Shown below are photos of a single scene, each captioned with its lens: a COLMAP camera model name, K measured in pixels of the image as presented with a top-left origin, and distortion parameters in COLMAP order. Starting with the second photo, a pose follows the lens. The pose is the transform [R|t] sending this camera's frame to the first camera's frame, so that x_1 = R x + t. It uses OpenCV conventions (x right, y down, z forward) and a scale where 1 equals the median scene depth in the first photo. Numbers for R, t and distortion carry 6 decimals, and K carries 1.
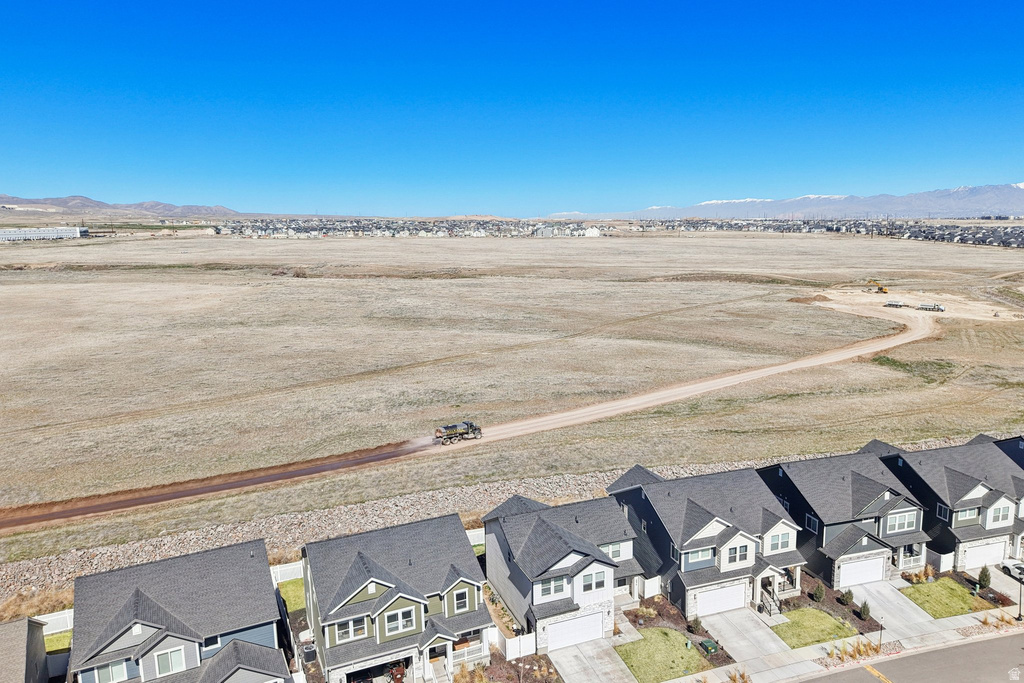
lens RADIAL K [[702.6, 0, 516.1], [0, 702.6, 366.7], [0, 0, 1]] dist [0.055006, -0.078353]
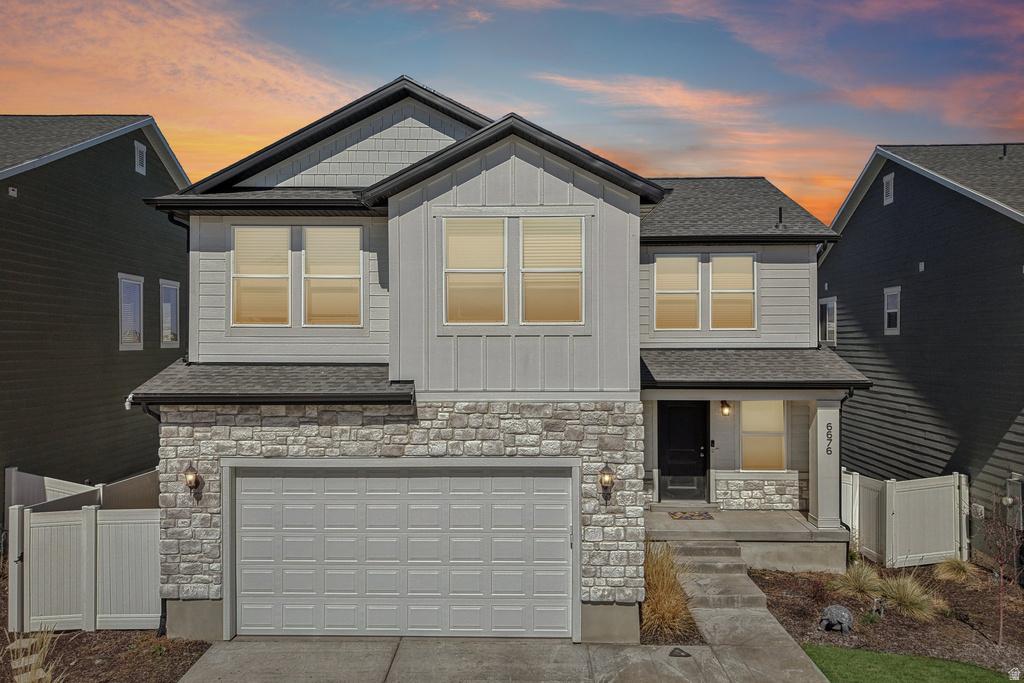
lens RADIAL K [[685.6, 0, 512.0], [0, 685.6, 341.5], [0, 0, 1]] dist [0.007660, -0.001959]
pose [[0.924241, 0.022297, -0.381158, 0.159688], [-0.098328, 0.978521, -0.181187, 0.321261], [0.368931, 0.204939, 0.906581, 0.774181]]
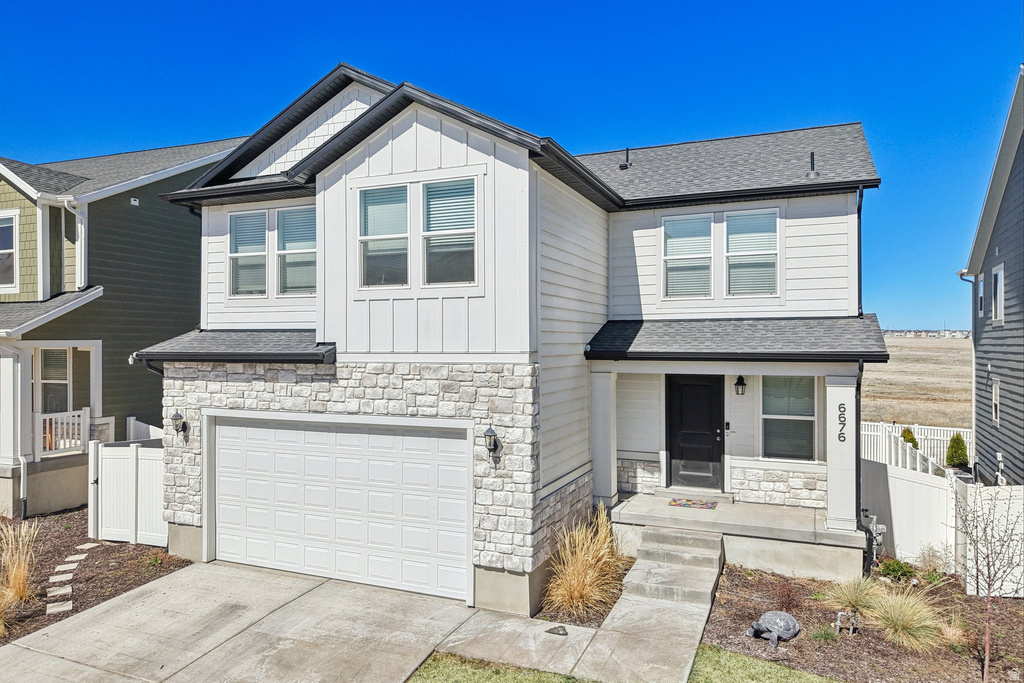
lens RADIAL K [[685.6, 0, 512.0], [0, 685.6, 341.5], [0, 0, 1]] dist [0.007660, -0.001959]
pose [[0.714632, 0.021074, -0.699183, 0.228531], [-0.158569, 0.978406, -0.132582, 0.319165], [0.681290, 0.205617, 0.702542, 0.820087]]
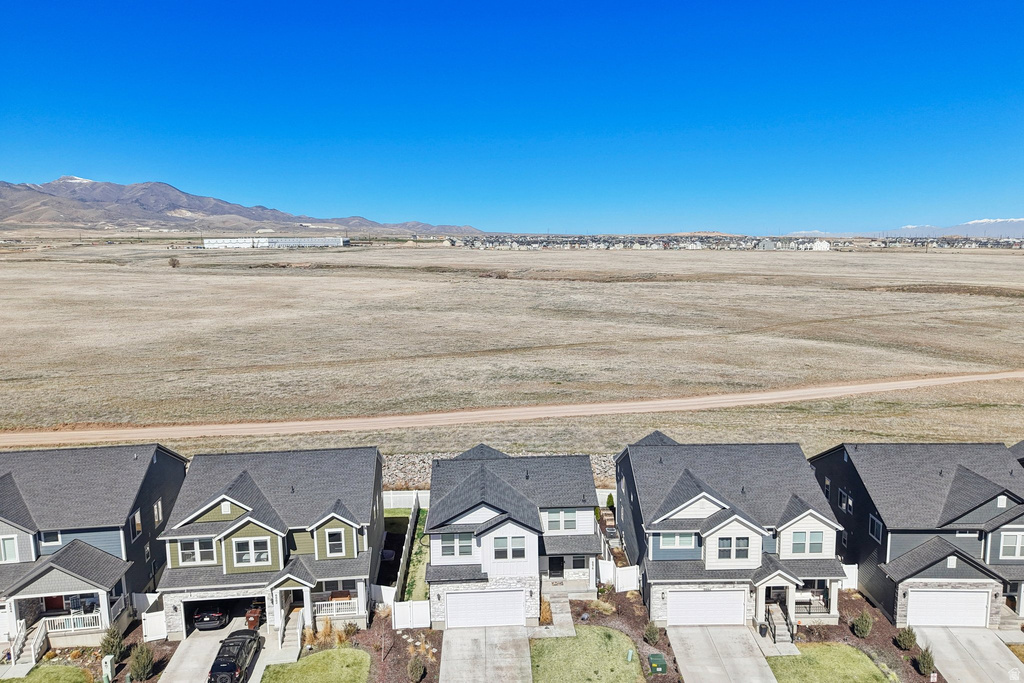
lens RADIAL K [[688.4, 0, 516.0], [0, 688.4, 347.0], [0, 0, 1]] dist [0.055380, -0.065695]
pose [[0.948834, 0.057497, -0.310496, 0.309469], [-0.073159, 0.996557, -0.039022, 0.103898], [0.307183, 0.059741, 0.949774, 0.245401]]
